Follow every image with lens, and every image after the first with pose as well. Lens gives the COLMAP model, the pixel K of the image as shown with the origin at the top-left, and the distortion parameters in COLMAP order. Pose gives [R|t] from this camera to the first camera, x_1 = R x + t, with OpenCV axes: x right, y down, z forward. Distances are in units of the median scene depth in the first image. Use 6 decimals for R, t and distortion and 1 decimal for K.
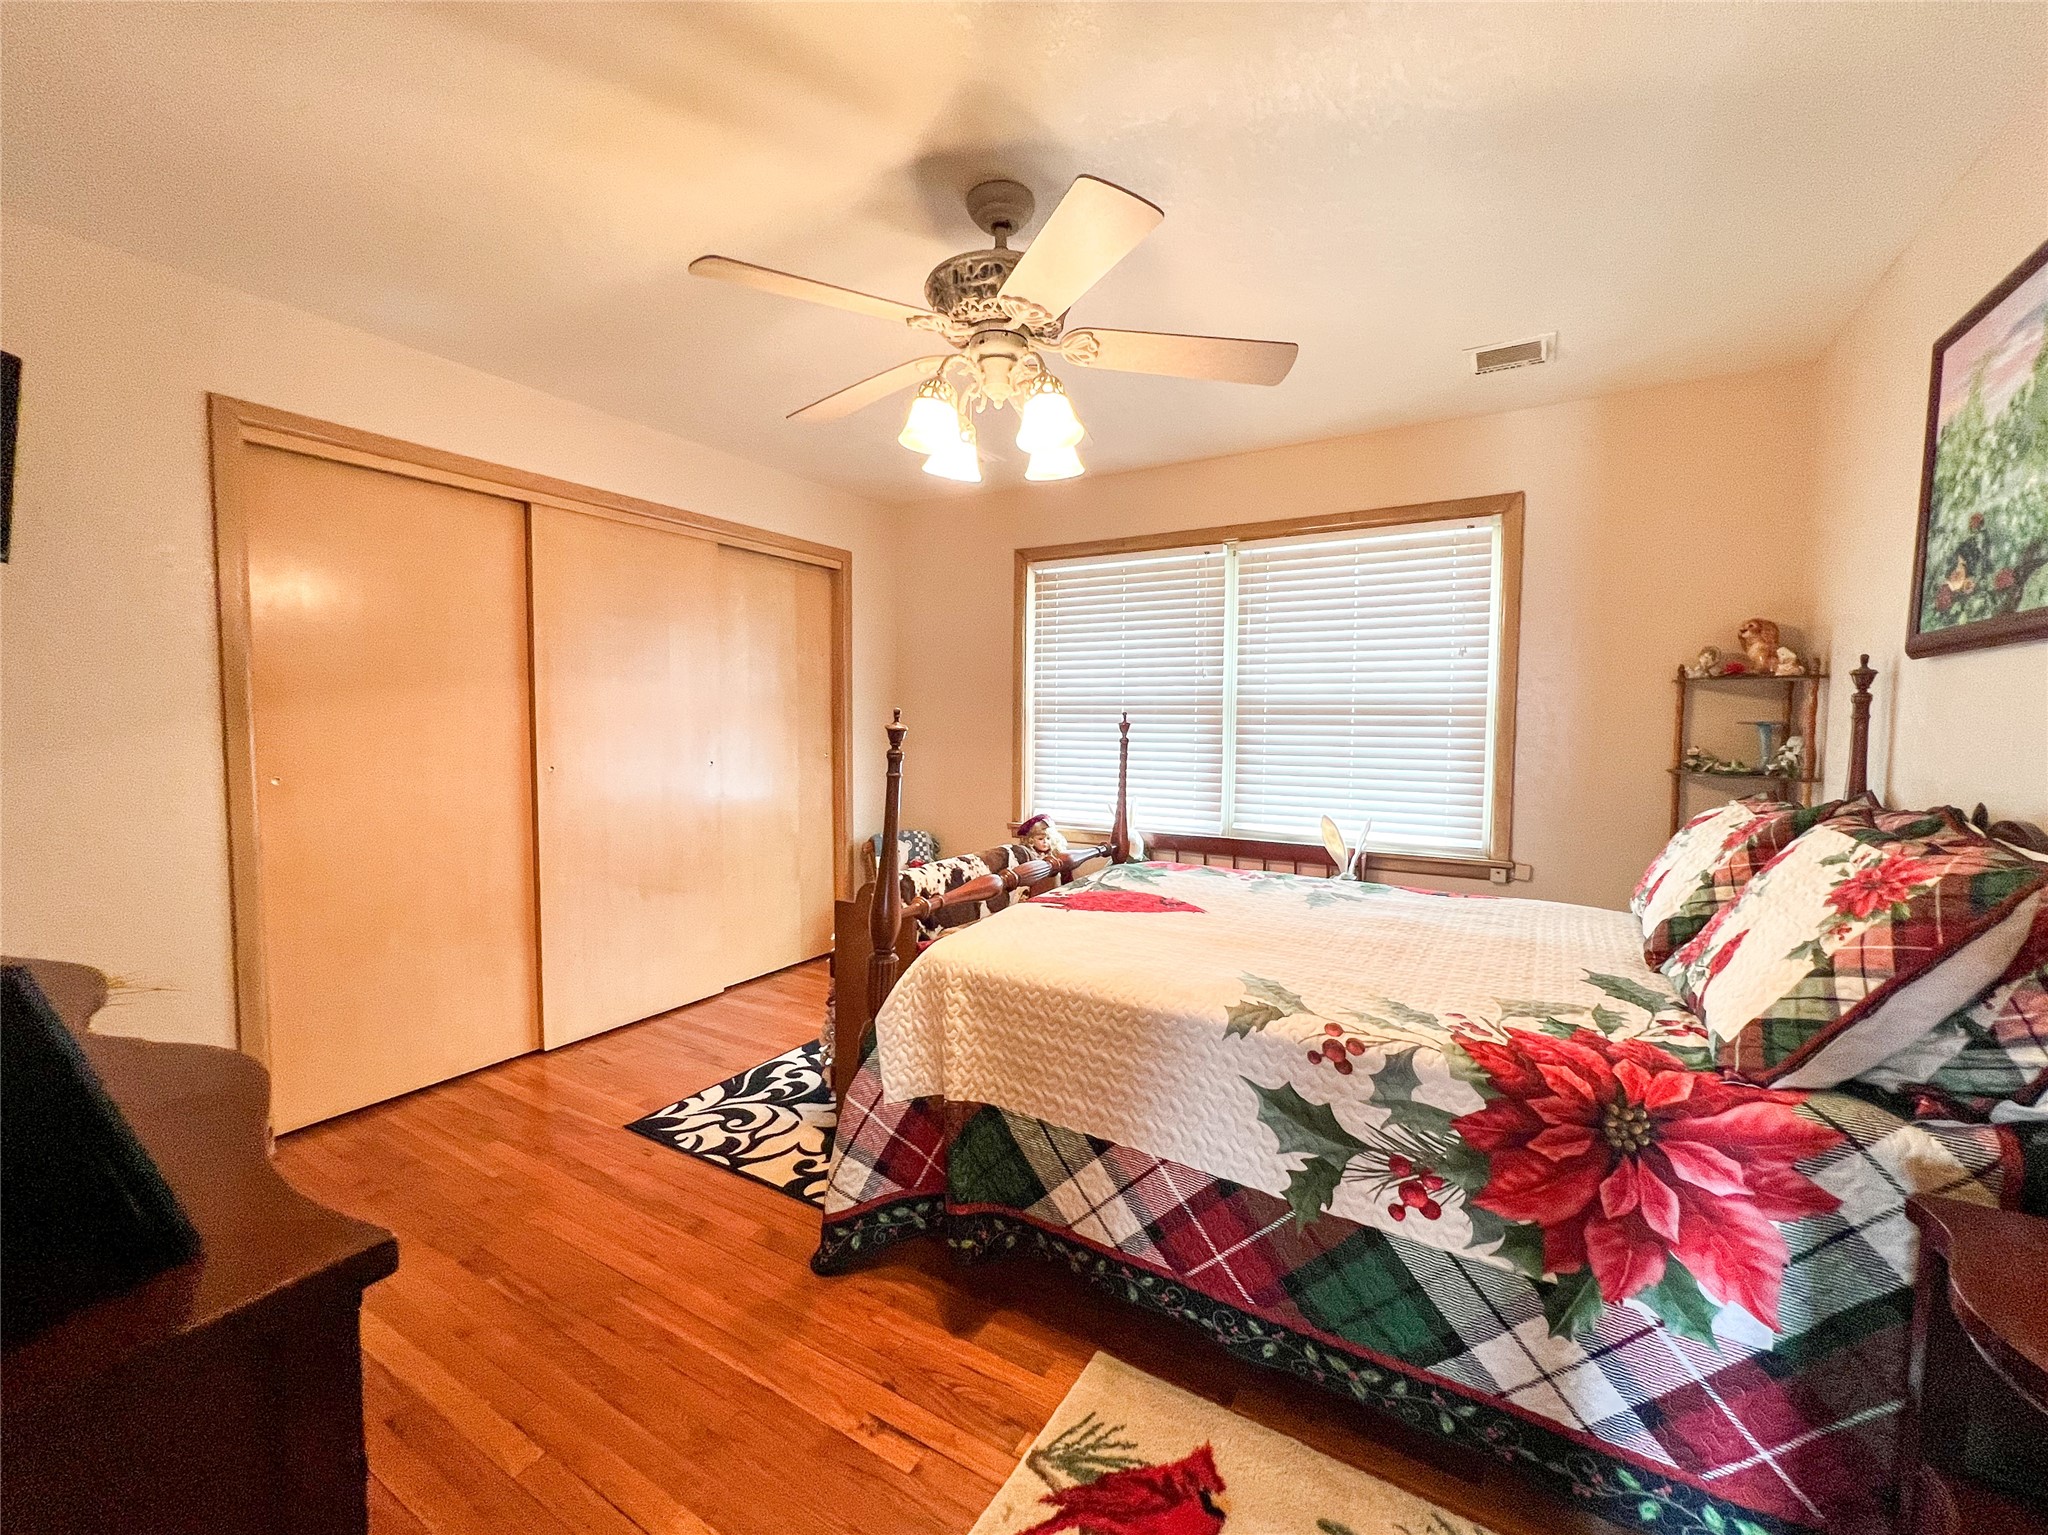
lens RADIAL K [[833.1, 0, 1022.1], [0, 833.1, 765.0], [0, 0, 1]] dist [-0.001714, -0.000011]
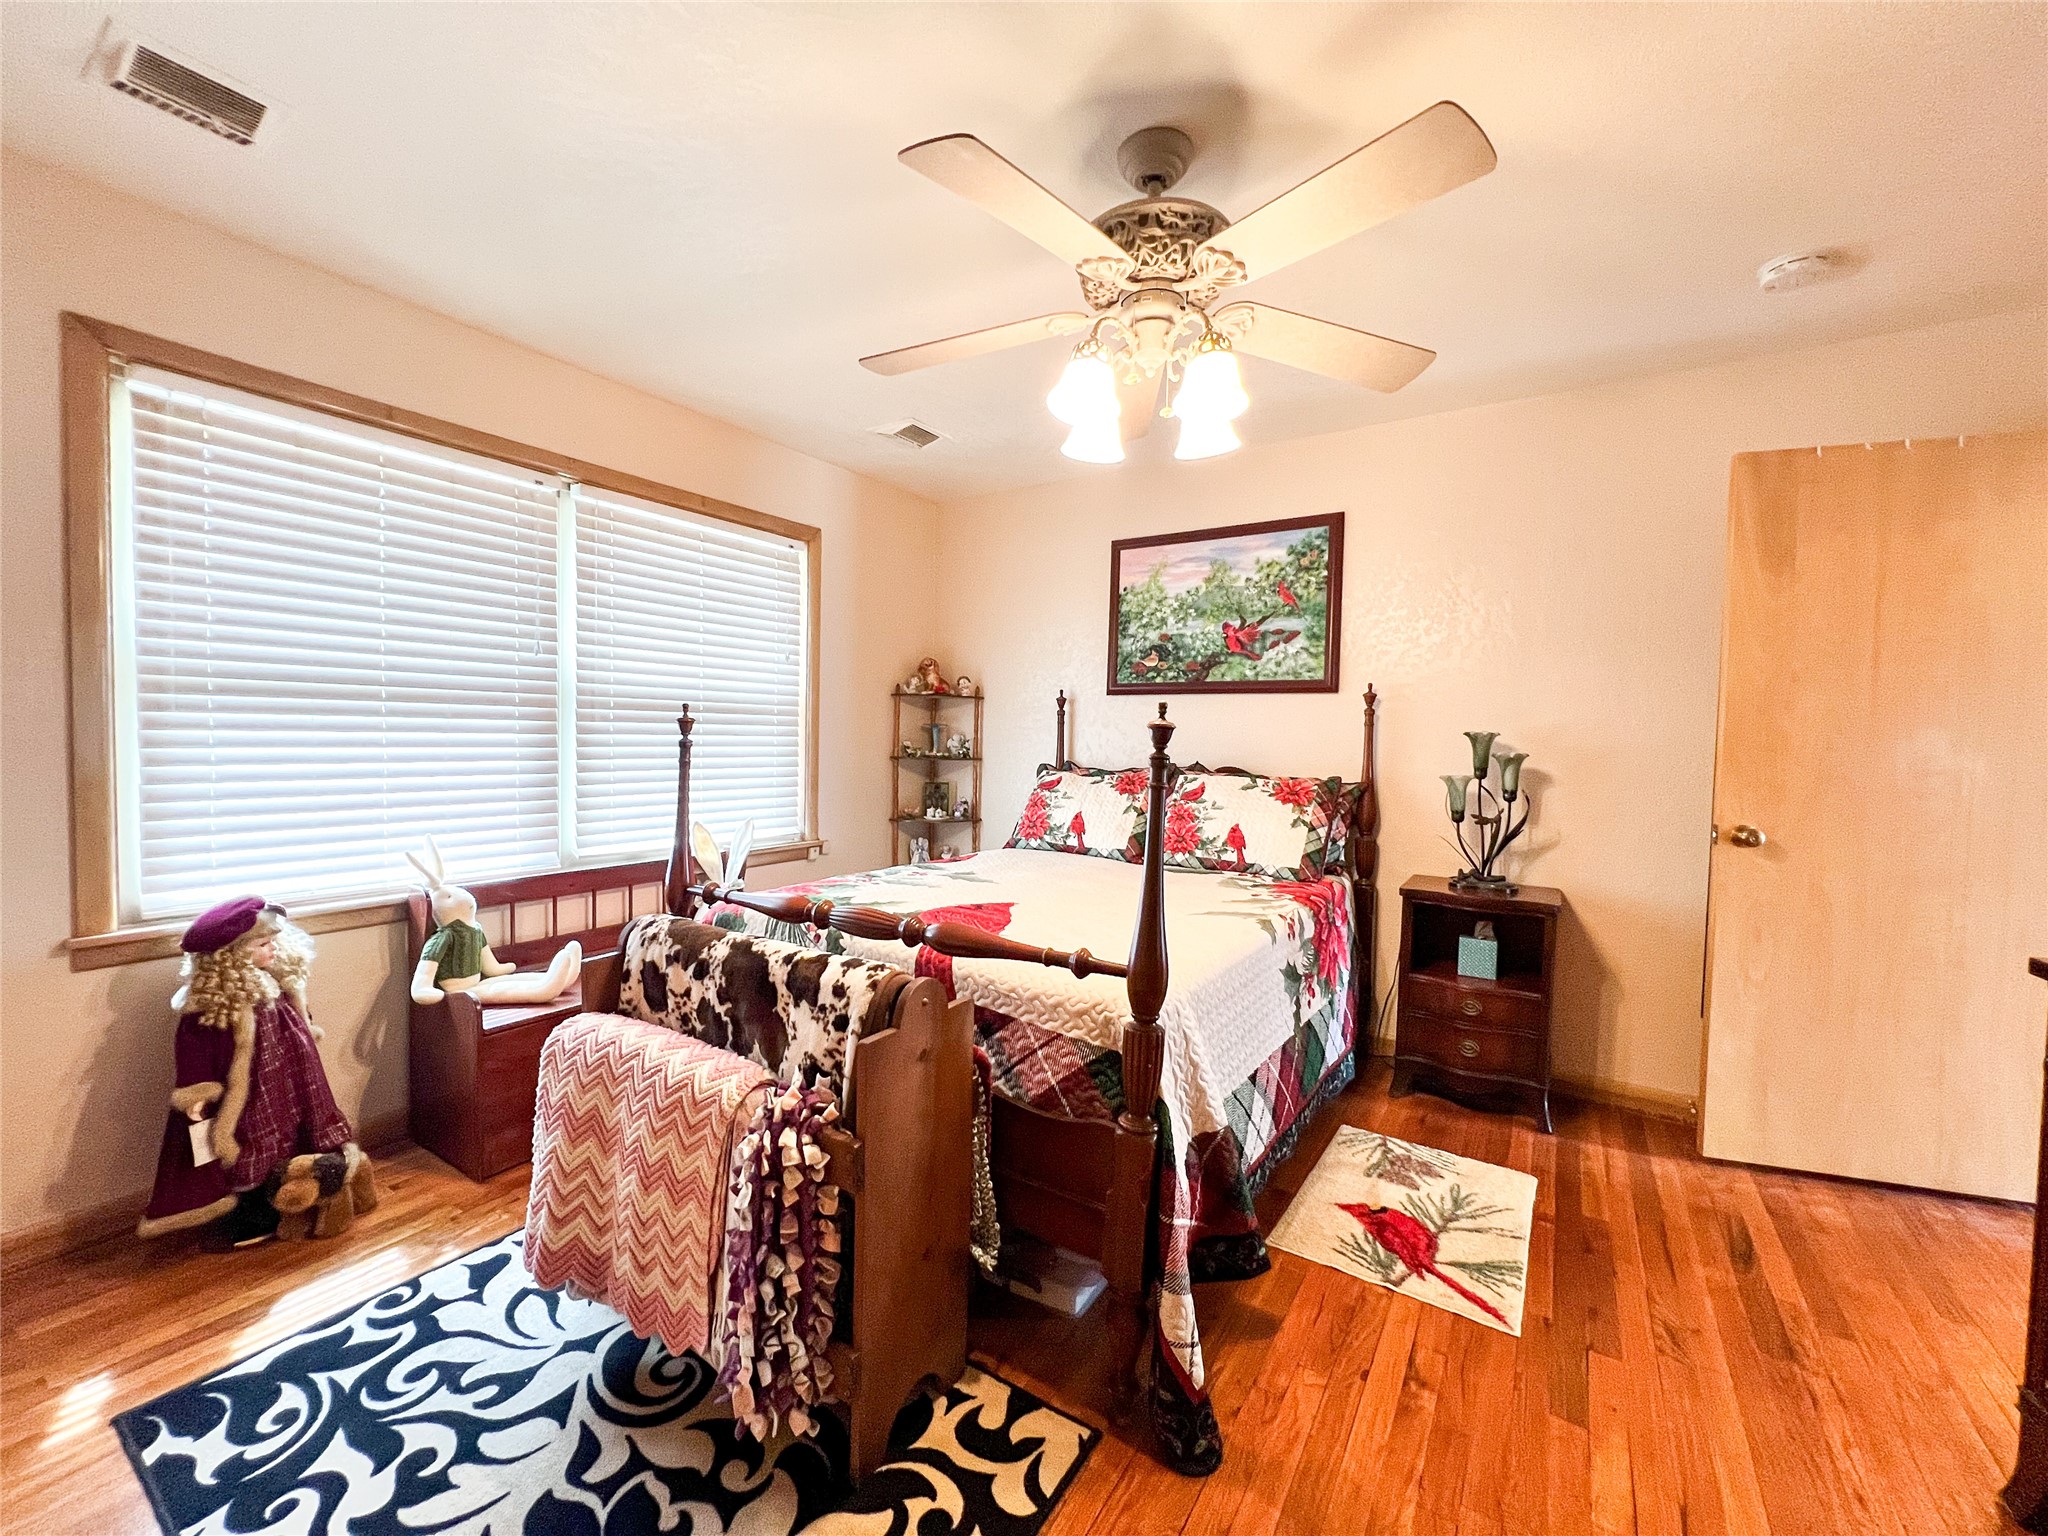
lens RADIAL K [[817.6, 0, 1024.0], [0, 817.6, 768.0], [0, 0, 1]] dist [-0.009144, 0.000241]
pose [[0.049023, -0.048295, 0.997629, -0.586542], [0.037768, 0.998206, 0.046467, -0.031115], [-0.998083, 0.035400, 0.050759, 0.688558]]
